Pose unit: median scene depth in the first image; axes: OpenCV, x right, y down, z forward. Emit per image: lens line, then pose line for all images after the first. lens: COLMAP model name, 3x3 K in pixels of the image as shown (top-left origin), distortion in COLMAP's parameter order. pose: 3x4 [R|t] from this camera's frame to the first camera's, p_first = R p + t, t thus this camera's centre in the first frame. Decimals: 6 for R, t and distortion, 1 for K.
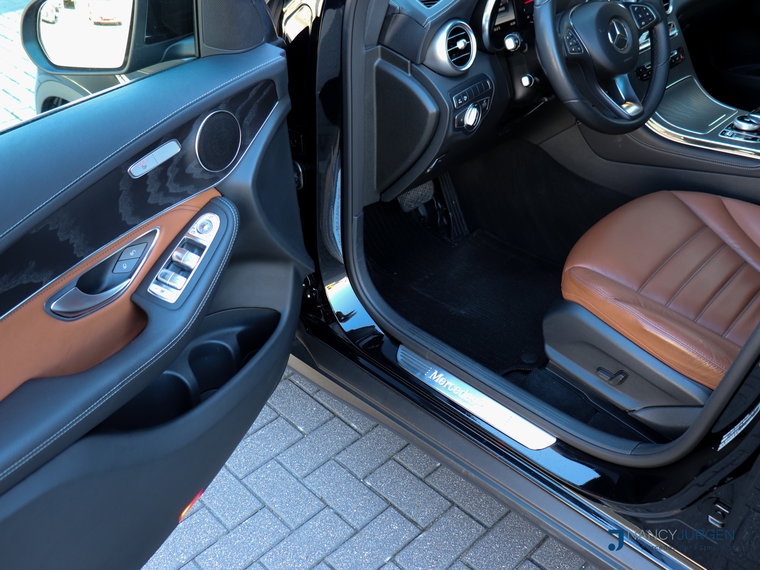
lens RADIAL K [[694.6, 0, 378.2], [0, 694.6, 269.5], [0, 0, 1]] dist [-0.121451, 0.000000]
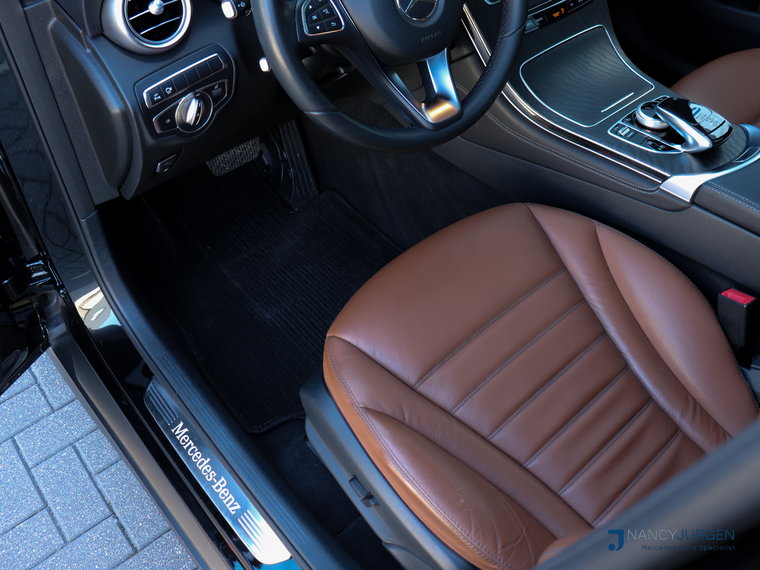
lens RADIAL K [[694.6, 0, 372.9], [0, 694.6, 279.6], [0, 0, 1]] dist [-0.121451, 0.000000]
pose [[0.996866, 0.075557, -0.023448, 0.296246], [-0.067533, 0.967108, 0.245239, -0.209183], [0.041206, -0.242887, 0.969179, 0.285270]]
